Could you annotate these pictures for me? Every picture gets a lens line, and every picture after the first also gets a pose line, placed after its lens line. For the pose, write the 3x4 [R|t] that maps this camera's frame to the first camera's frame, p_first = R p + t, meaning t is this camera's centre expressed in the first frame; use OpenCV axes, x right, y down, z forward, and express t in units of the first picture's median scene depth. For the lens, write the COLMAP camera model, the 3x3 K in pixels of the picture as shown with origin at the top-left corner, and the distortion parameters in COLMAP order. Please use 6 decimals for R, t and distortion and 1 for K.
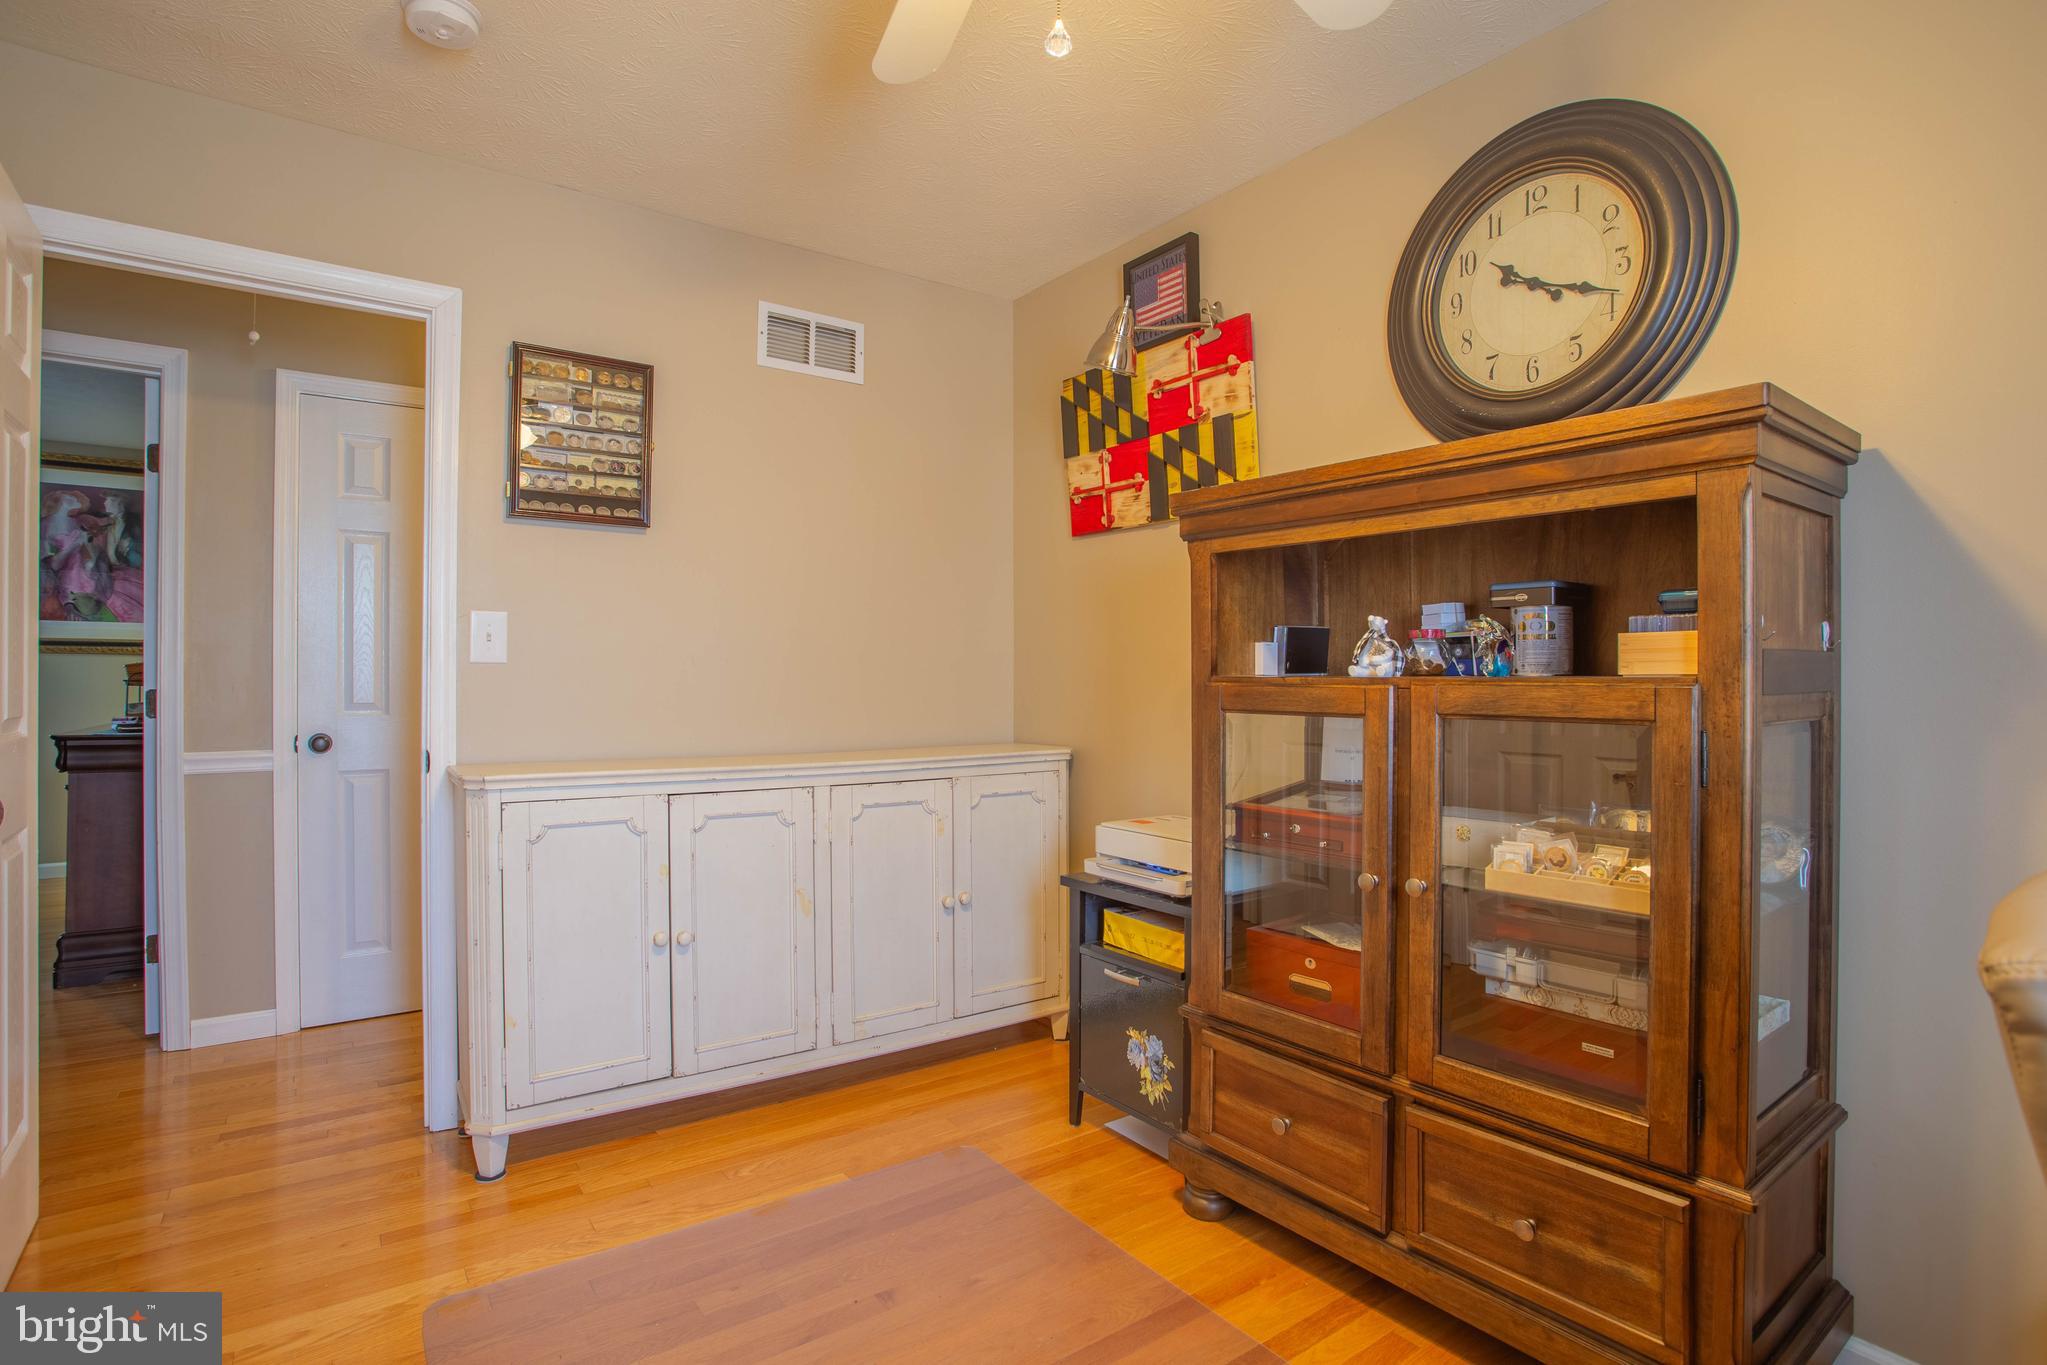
lens RADIAL K [[1022.0, 0, 1031.3], [0, 1022.0, 674.0], [0, 0, 1]] dist [-0.082312, 0.039021]
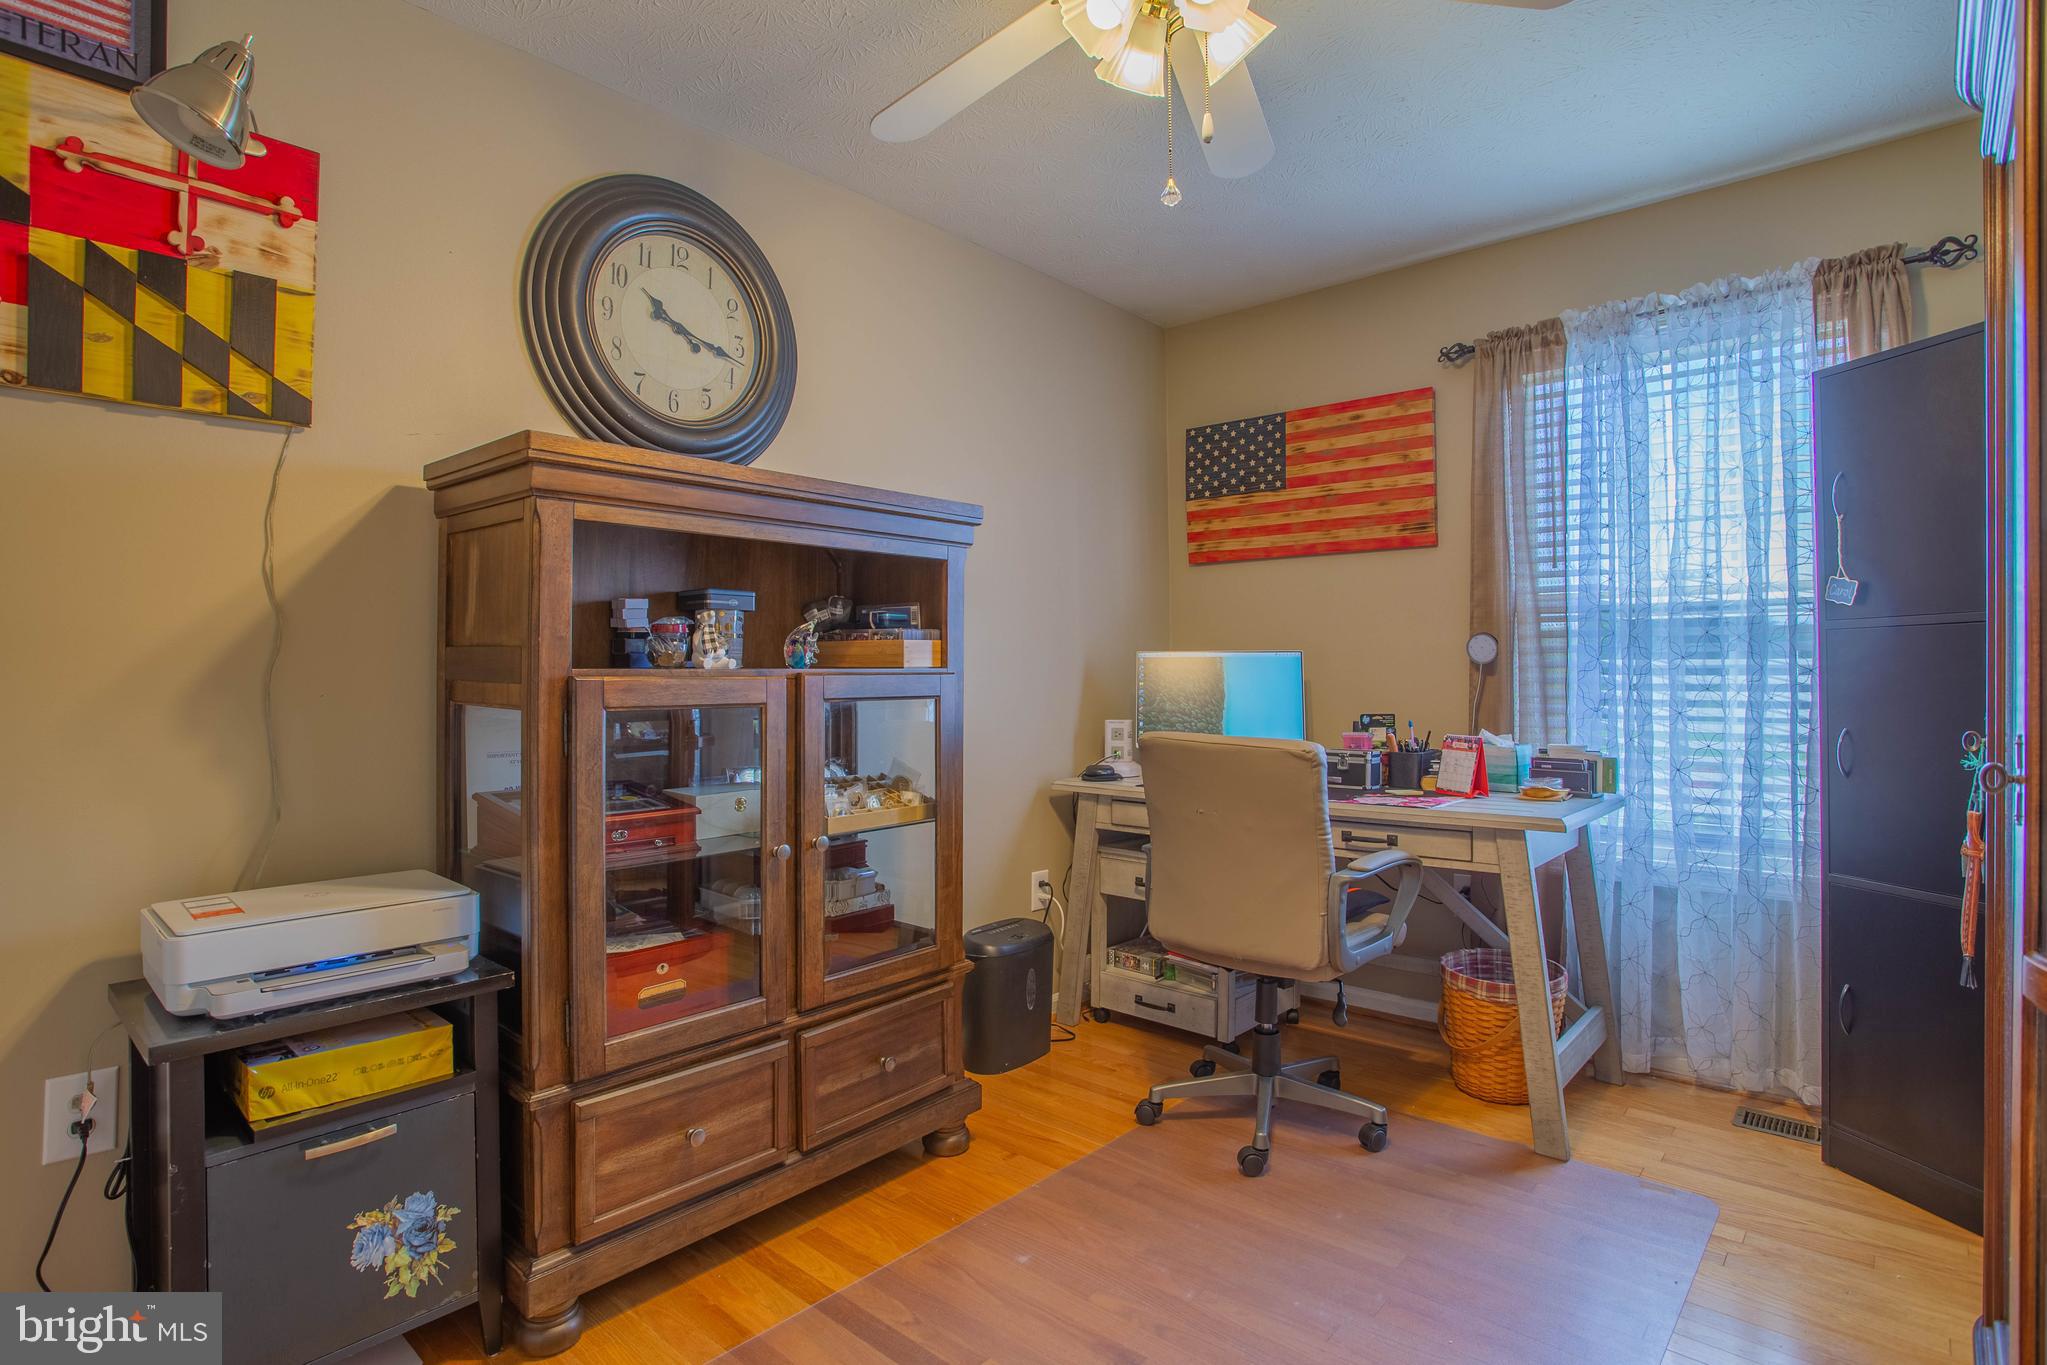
lens RADIAL K [[1022.0, 0, 1031.3], [0, 1022.0, 674.0], [0, 0, 1]] dist [-0.082312, 0.039021]
pose [[-0.214495, -0.002251, 0.976723, -0.615054], [0.002468, 0.999993, 0.002846, 0.004446], [-0.976722, 0.003021, -0.214488, 0.728240]]
